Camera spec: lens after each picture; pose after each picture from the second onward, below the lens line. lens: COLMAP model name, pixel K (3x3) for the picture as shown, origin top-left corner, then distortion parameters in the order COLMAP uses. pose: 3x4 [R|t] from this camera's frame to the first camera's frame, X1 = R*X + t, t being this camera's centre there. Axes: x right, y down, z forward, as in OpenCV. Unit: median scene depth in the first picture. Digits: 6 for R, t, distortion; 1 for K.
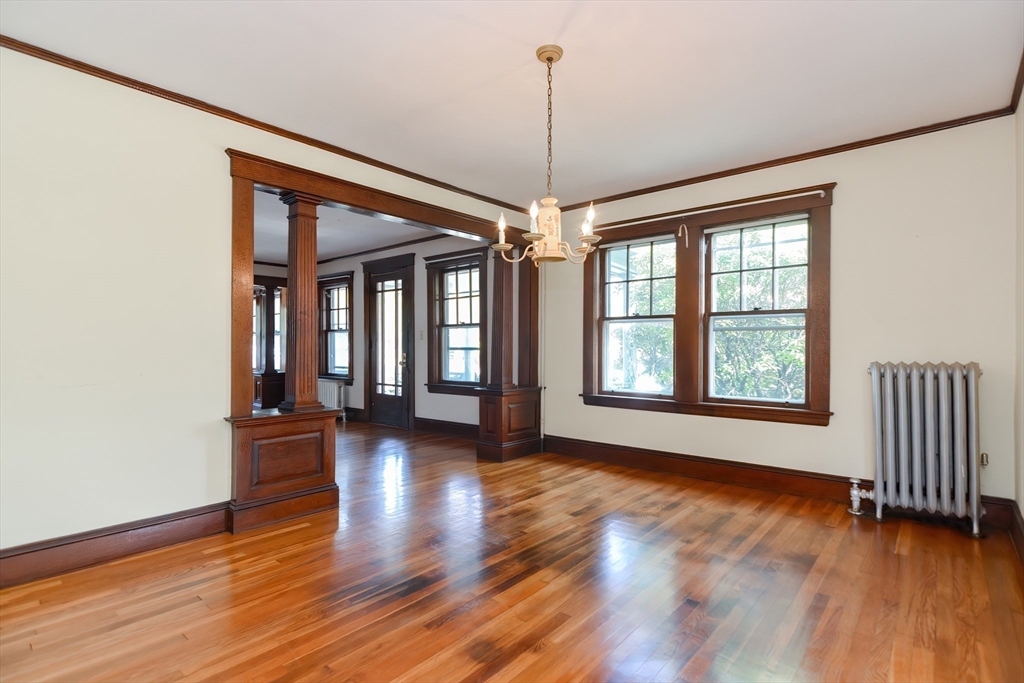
lens RADIAL K [[525.8, 0, 493.3], [0, 525.8, 341.8], [0, 0, 1]] dist [0.000540, -0.000310]
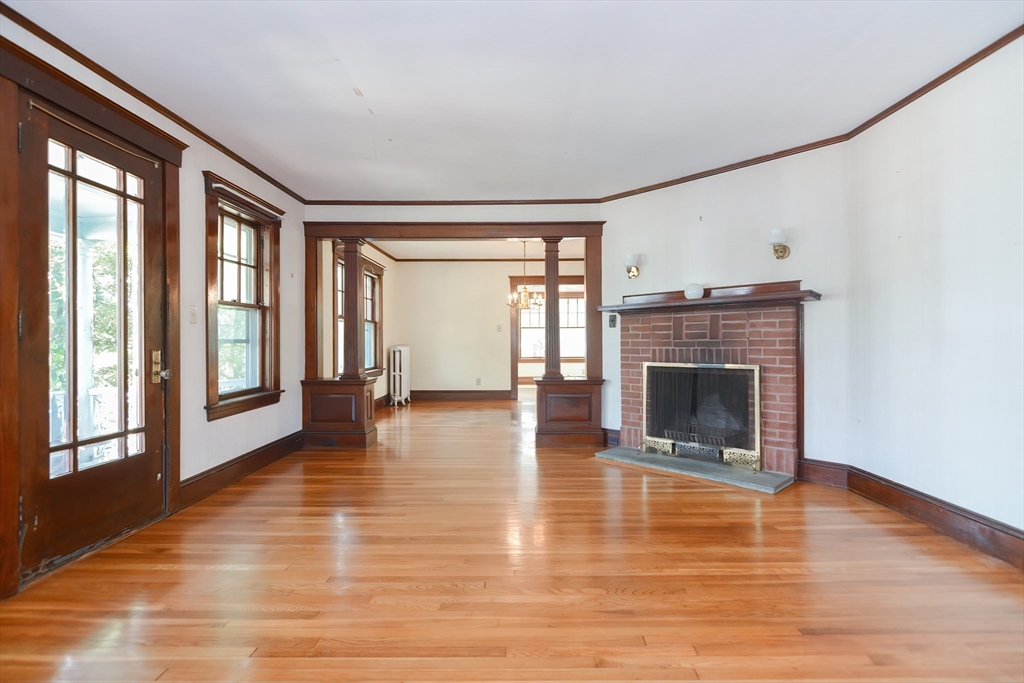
lens RADIAL K [[502.8, 0, 536.8], [0, 502.8, 342.6], [0, 0, 1]] dist [0.007055, -0.016415]
pose [[-0.701861, 0.006307, 0.712286, -0.681429], [0.006306, 0.999977, -0.002641, 0.016969], [-0.712286, 0.002638, -0.701884, 1.048861]]
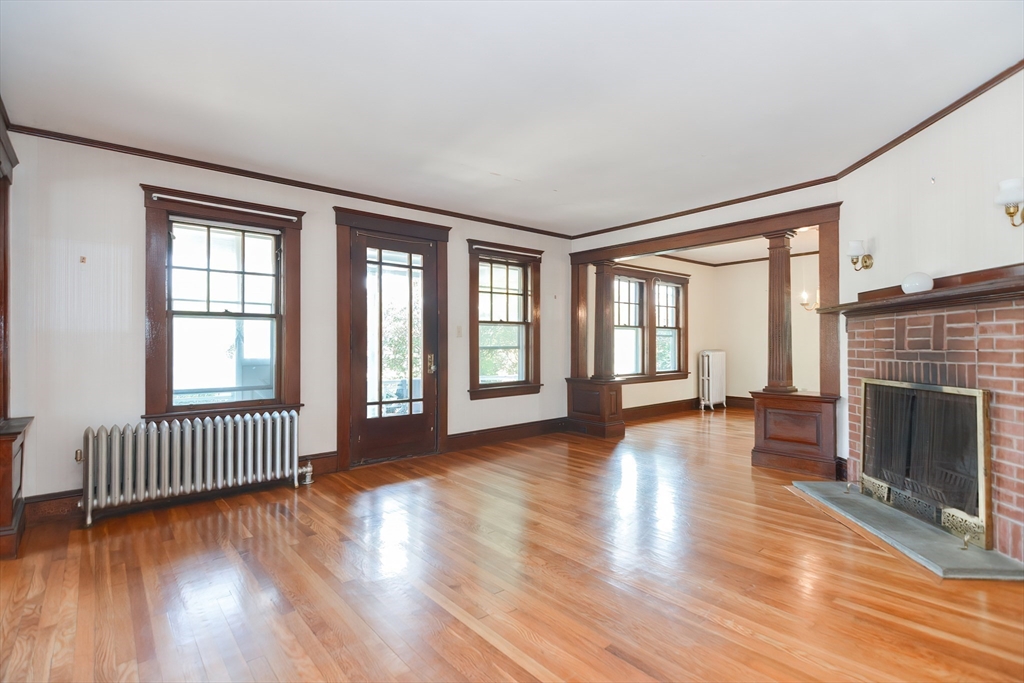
lens RADIAL K [[505.1, 0, 506.2], [0, 505.1, 340.7], [0, 0, 1]] dist [0.002675, -0.014254]
pose [[0.111947, 0.011910, 0.993643, -0.858009], [0.000156, 0.999928, -0.012003, 0.010098], [-0.993714, 0.001498, 0.111937, 0.797003]]
